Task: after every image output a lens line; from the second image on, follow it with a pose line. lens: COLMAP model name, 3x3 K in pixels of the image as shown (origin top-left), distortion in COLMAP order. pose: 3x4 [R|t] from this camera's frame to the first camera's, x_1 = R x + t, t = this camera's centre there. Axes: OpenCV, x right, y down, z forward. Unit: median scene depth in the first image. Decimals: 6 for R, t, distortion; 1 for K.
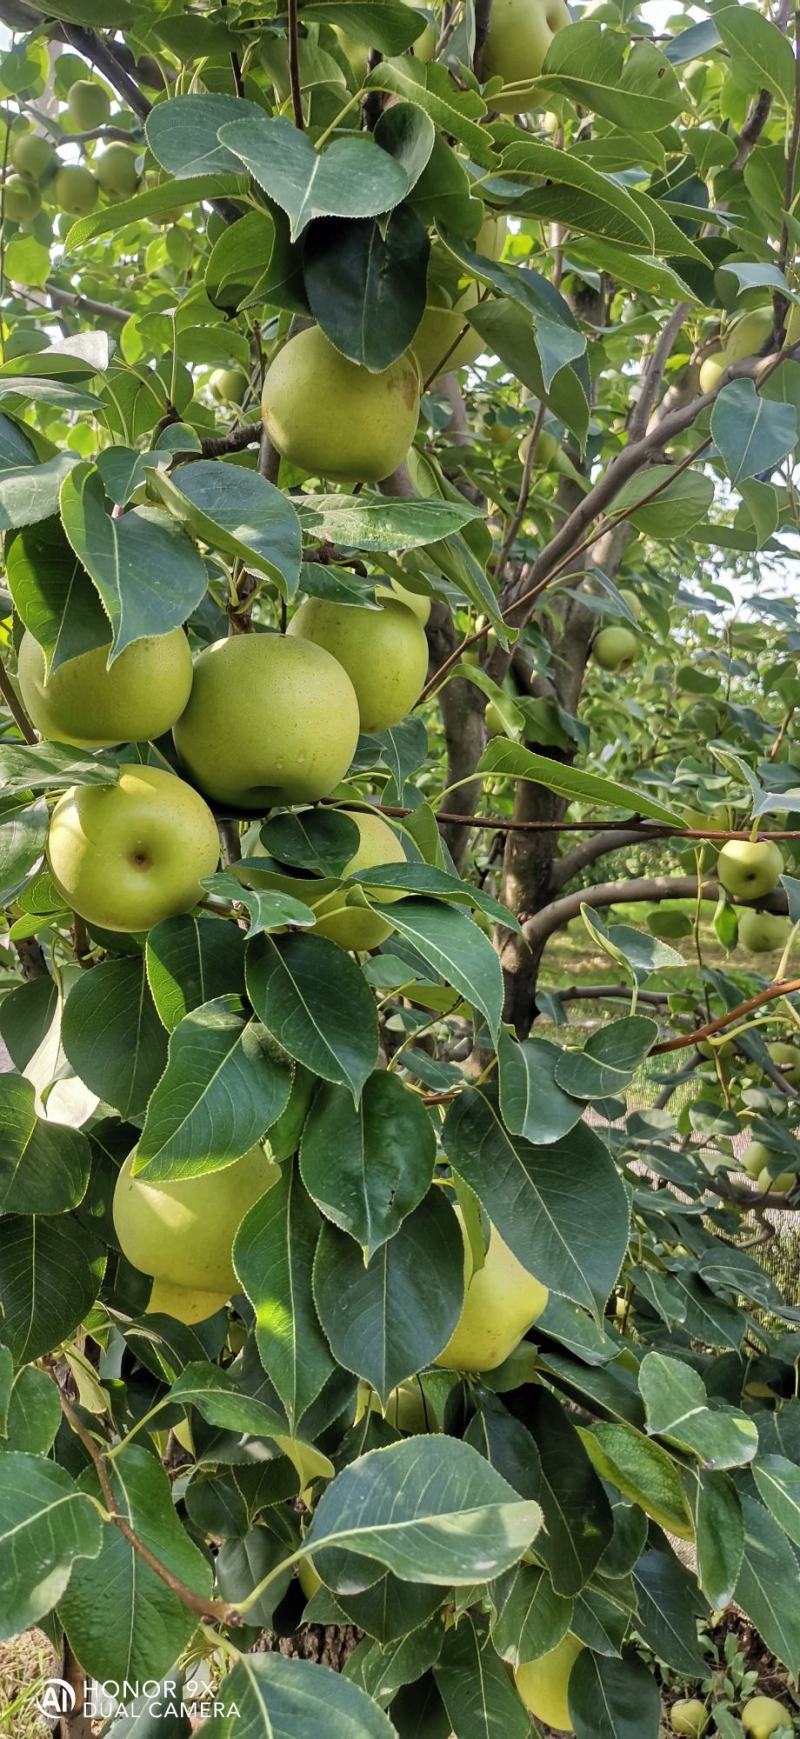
lens RADIAL K [[1404.5, 0, 400.2], [0, 1404.5, 819.0], [0, 0, 1]] dist [0.003369, -0.000162]
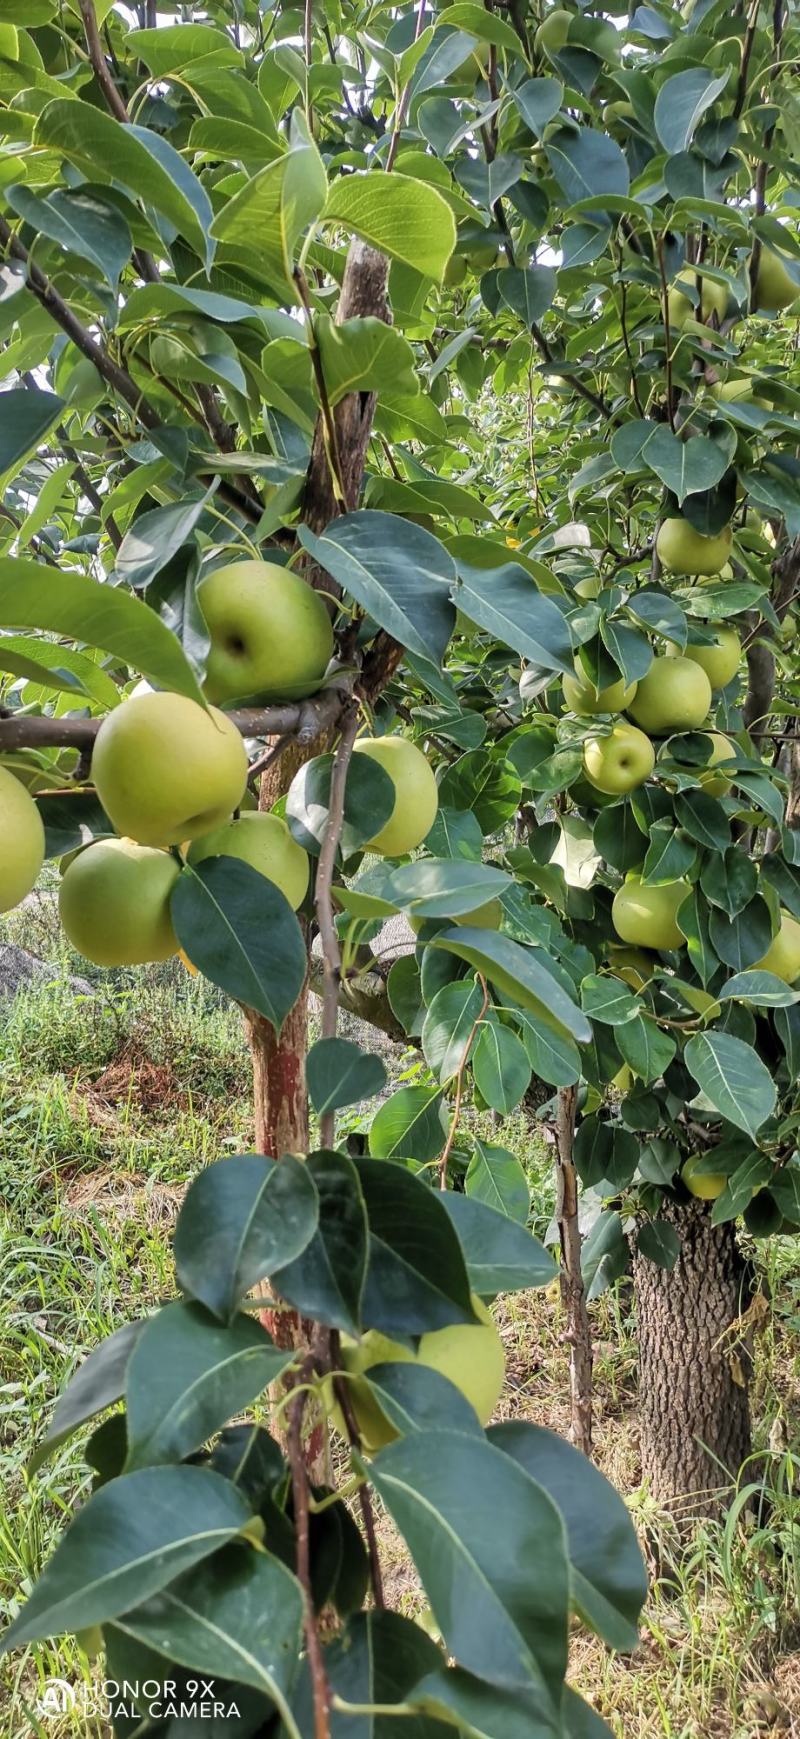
lens RADIAL K [[1404.5, 0, 400.2], [0, 1404.5, 819.0], [0, 0, 1]] dist [0.003369, -0.000162]
pose [[0.976526, -0.051095, -0.209254, -0.061794], [0.069980, 0.994017, 0.083860, -0.103723], [0.203717, -0.096535, 0.974259, -1.410073]]
